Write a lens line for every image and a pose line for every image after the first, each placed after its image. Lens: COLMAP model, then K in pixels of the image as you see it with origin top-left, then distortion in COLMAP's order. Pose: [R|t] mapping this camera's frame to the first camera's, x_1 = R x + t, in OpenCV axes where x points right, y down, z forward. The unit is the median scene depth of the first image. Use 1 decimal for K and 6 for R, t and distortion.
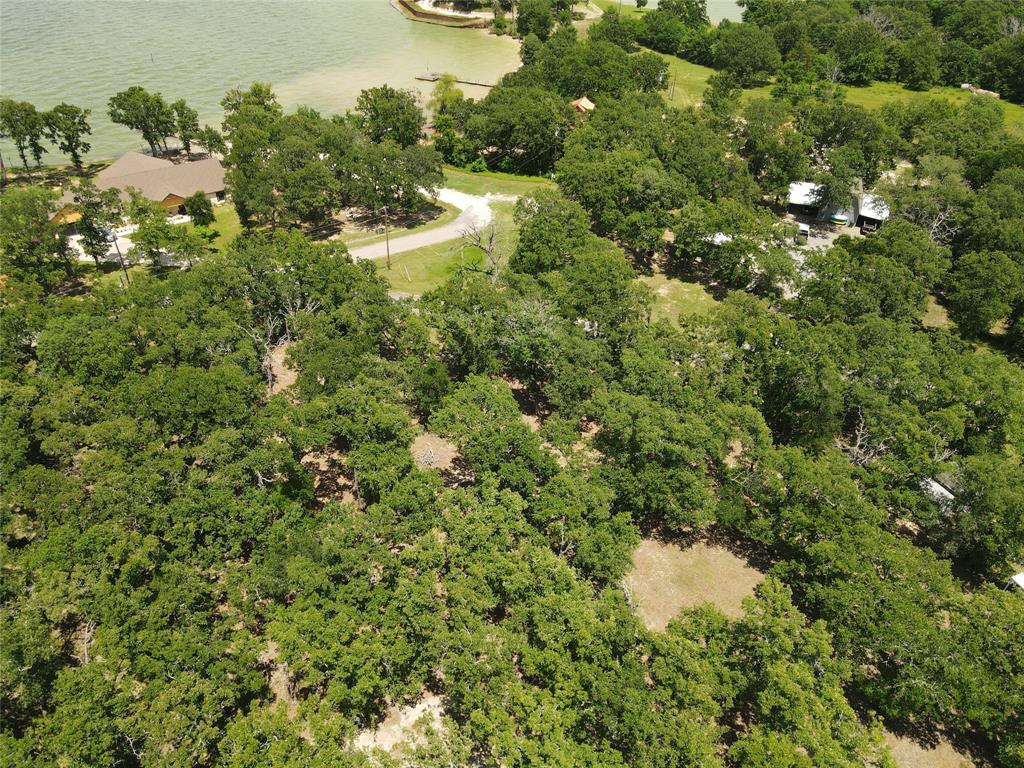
lens RADIAL K [[794.8, 0, 512.0], [0, 794.8, 384.0], [0, 0, 1]] dist [0.037535, -0.003607]
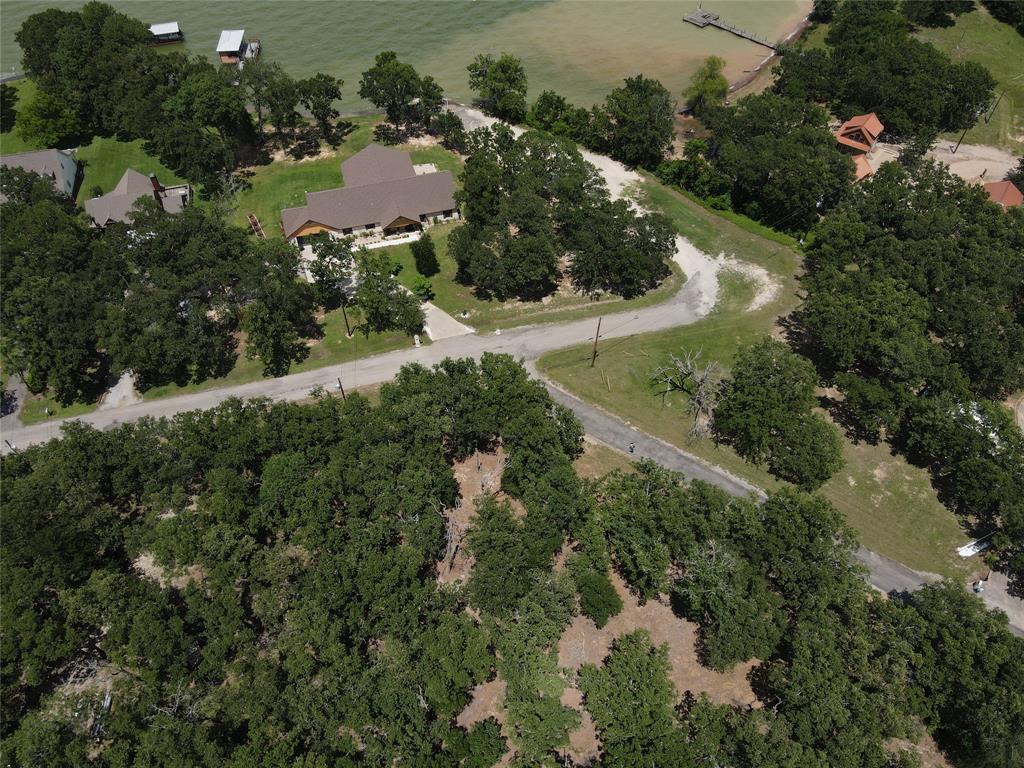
lens RADIAL K [[794.8, 0, 512.0], [0, 794.8, 384.0], [0, 0, 1]] dist [0.037535, -0.003607]
pose [[0.950087, 0.223413, -0.217765, -0.025772], [-0.158530, 0.946882, 0.279790, -0.313238], [0.268706, -0.231302, 0.935038, 0.045465]]
